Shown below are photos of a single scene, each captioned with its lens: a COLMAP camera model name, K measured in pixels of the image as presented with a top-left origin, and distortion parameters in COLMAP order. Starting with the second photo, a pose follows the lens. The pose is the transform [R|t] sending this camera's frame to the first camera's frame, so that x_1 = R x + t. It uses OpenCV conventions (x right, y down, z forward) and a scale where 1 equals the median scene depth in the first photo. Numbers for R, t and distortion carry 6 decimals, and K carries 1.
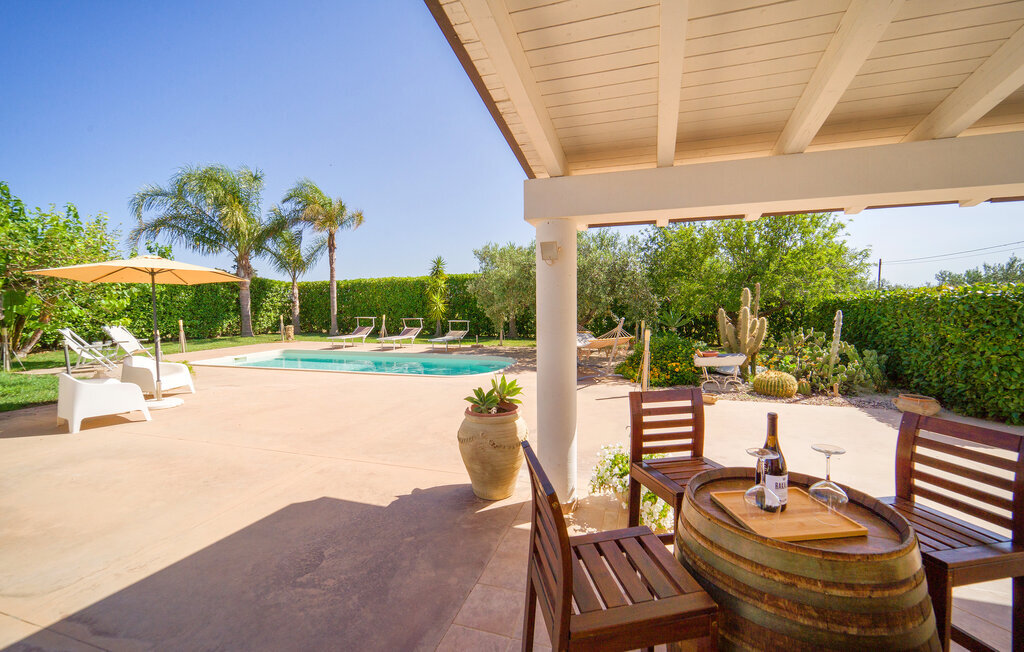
lens RADIAL K [[430.3, 0, 507.7], [0, 430.3, 320.7], [0, 0, 1]] dist [0.015840, -0.000913]
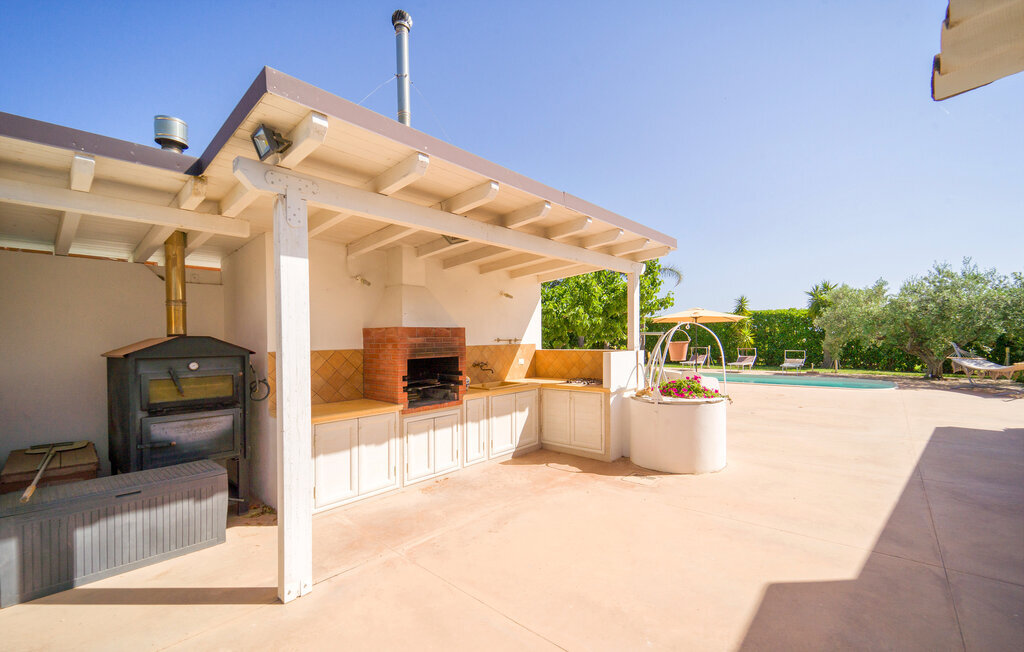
lens RADIAL K [[430.3, 0, 492.0], [0, 430.3, 332.9], [0, 0, 1]] dist [0.015840, -0.000913]
pose [[0.893090, -0.009054, -0.449786, -0.317504], [-0.014005, 0.998753, -0.047911, 0.019598], [0.449659, 0.049088, 0.891850, -0.412725]]
